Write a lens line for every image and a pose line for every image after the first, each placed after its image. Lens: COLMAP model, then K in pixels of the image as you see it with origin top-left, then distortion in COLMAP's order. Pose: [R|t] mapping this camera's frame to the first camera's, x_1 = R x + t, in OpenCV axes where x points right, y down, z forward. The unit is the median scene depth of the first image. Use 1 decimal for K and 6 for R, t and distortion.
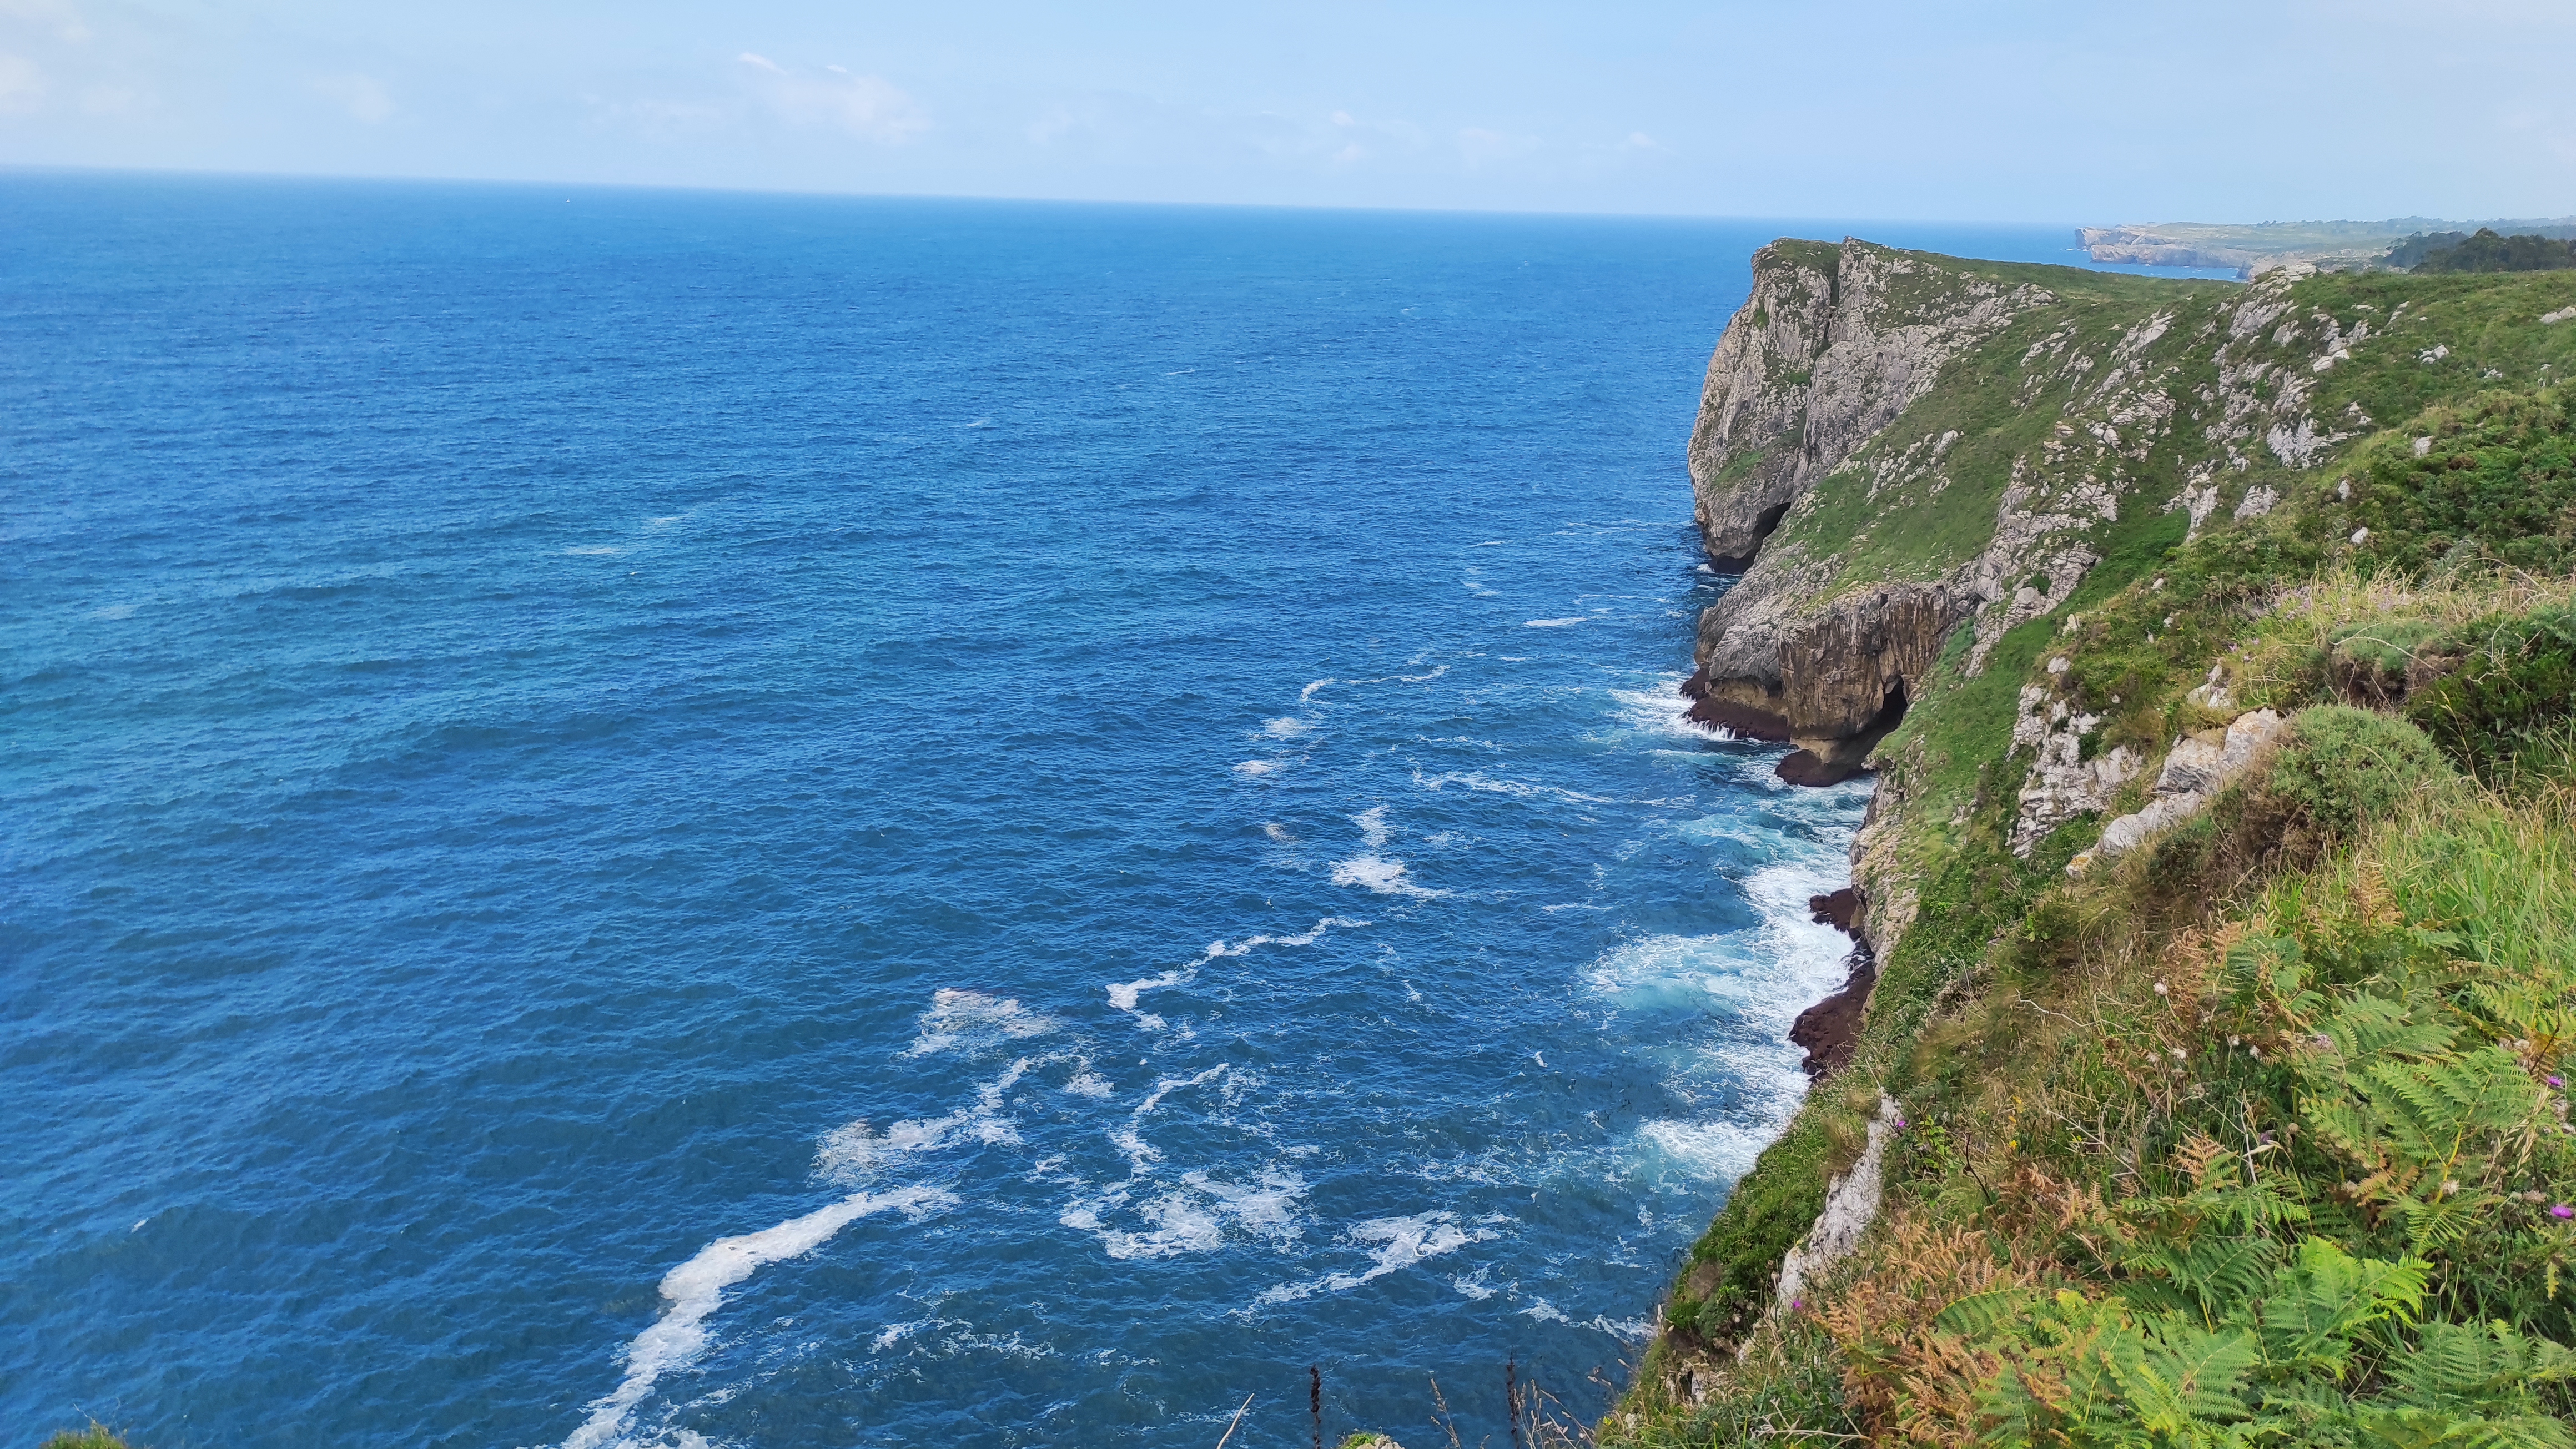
lens RADIAL K [[1900.0, 0, 1288.0], [0, 1900.0, 724.5], [0, 0, 1]] dist [0.064428, -0.061697]
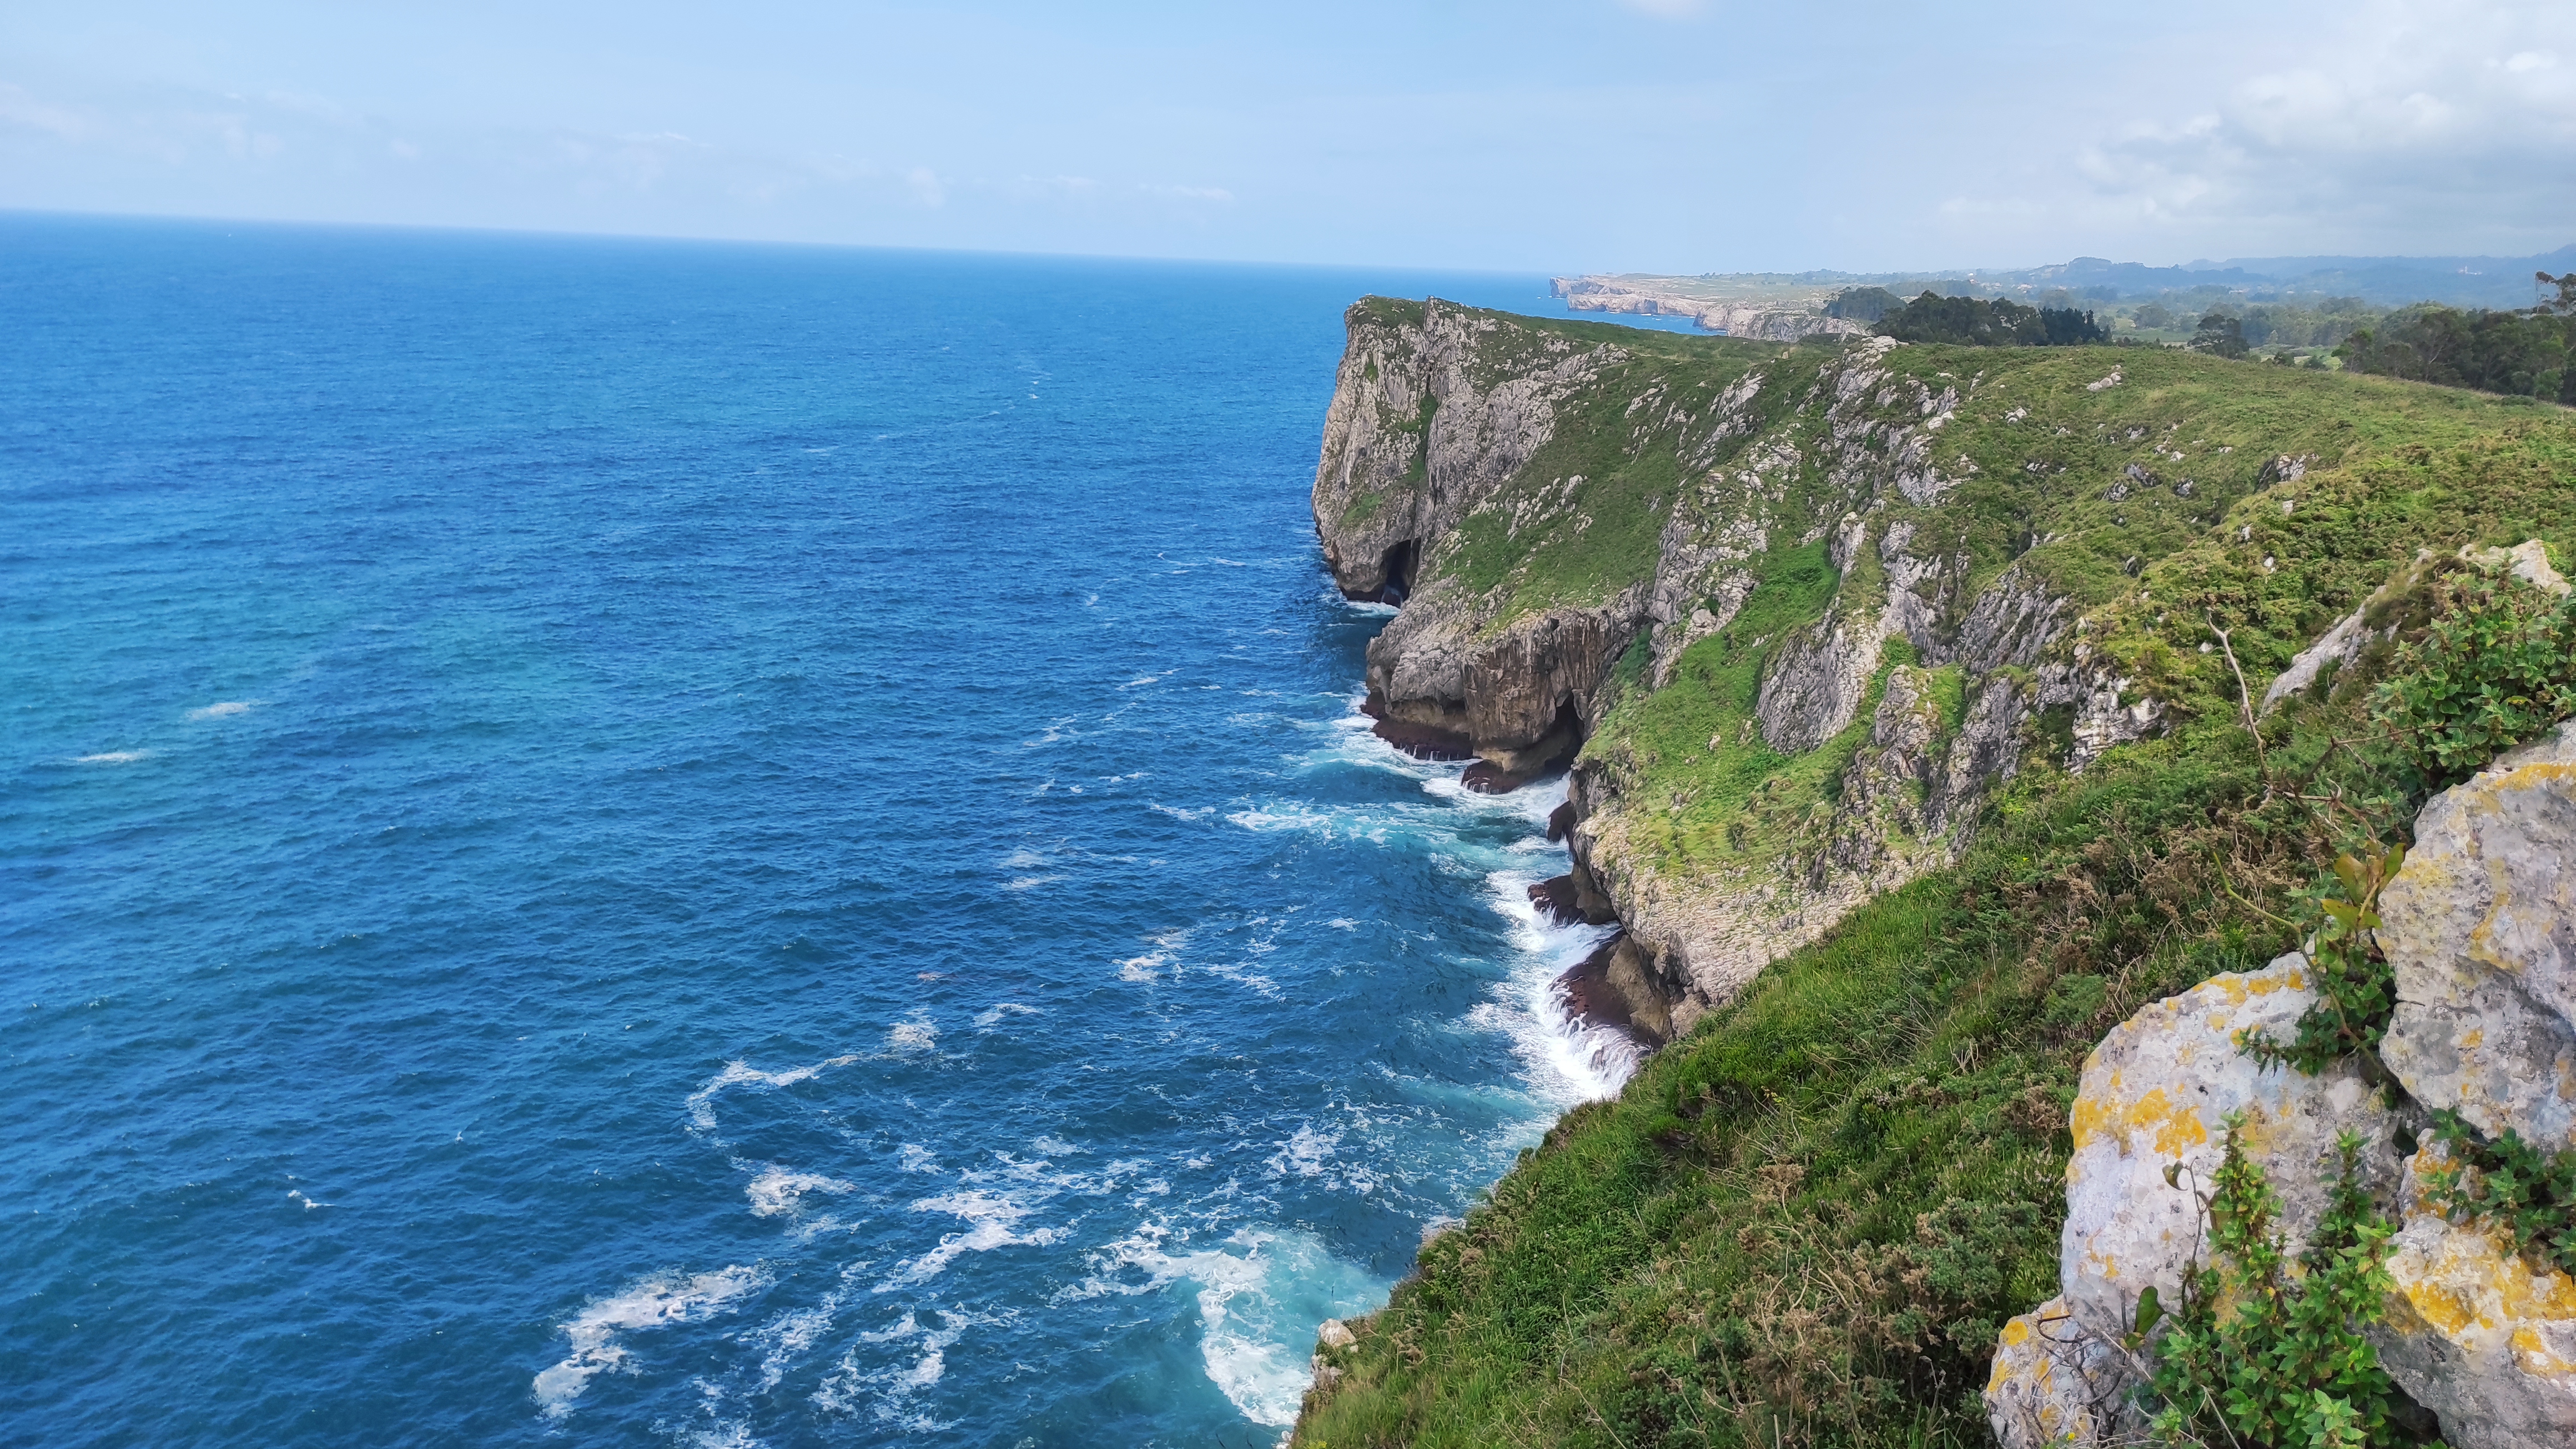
lens RADIAL K [[1912.6, 0, 1276.3], [0, 1912.6, 706.7], [0, 0, 1]] dist [0.057193, -0.065226]
pose [[0.971982, -0.041708, 0.231327, -0.110822], [0.048865, 0.998485, -0.025292, 0.004199], [-0.229921, 0.035887, 0.972547, -0.067719]]
